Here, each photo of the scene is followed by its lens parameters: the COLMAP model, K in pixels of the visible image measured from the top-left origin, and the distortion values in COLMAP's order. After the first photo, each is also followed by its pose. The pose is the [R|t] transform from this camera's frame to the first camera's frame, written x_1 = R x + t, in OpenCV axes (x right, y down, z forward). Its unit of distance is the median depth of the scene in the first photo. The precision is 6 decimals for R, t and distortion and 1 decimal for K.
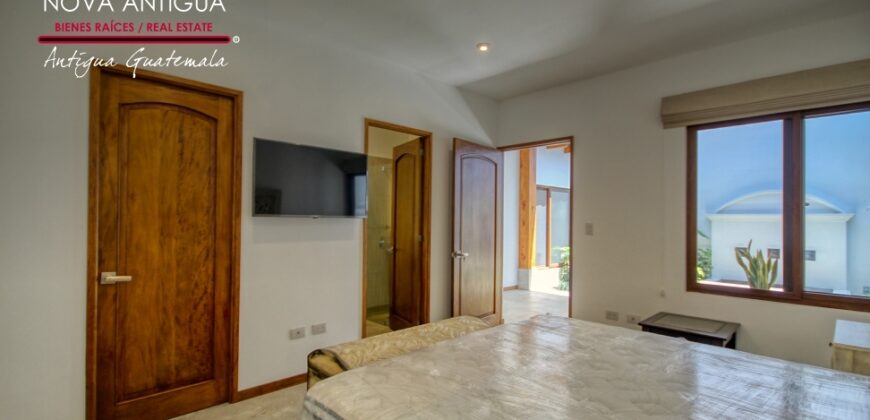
lens RADIAL K [[402.6, 0, 438.7], [0, 402.6, 215.0], [0, 0, 1]] dist [0.002529, -0.004301]
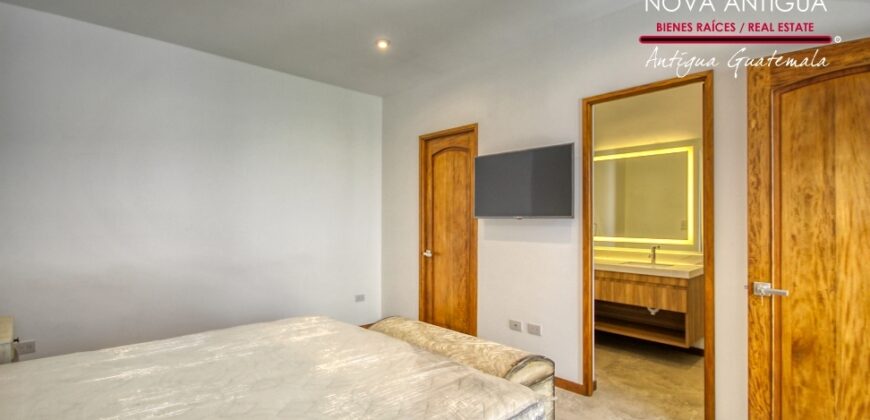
lens RADIAL K [[402.6, 0, 438.7], [0, 402.6, 215.0], [0, 0, 1]] dist [0.002529, -0.004301]
pose [[-0.019828, -0.024191, -0.999511, 0.880470], [0.004313, 0.999696, -0.024281, 0.025621], [0.999794, -0.004793, -0.019718, 0.964444]]
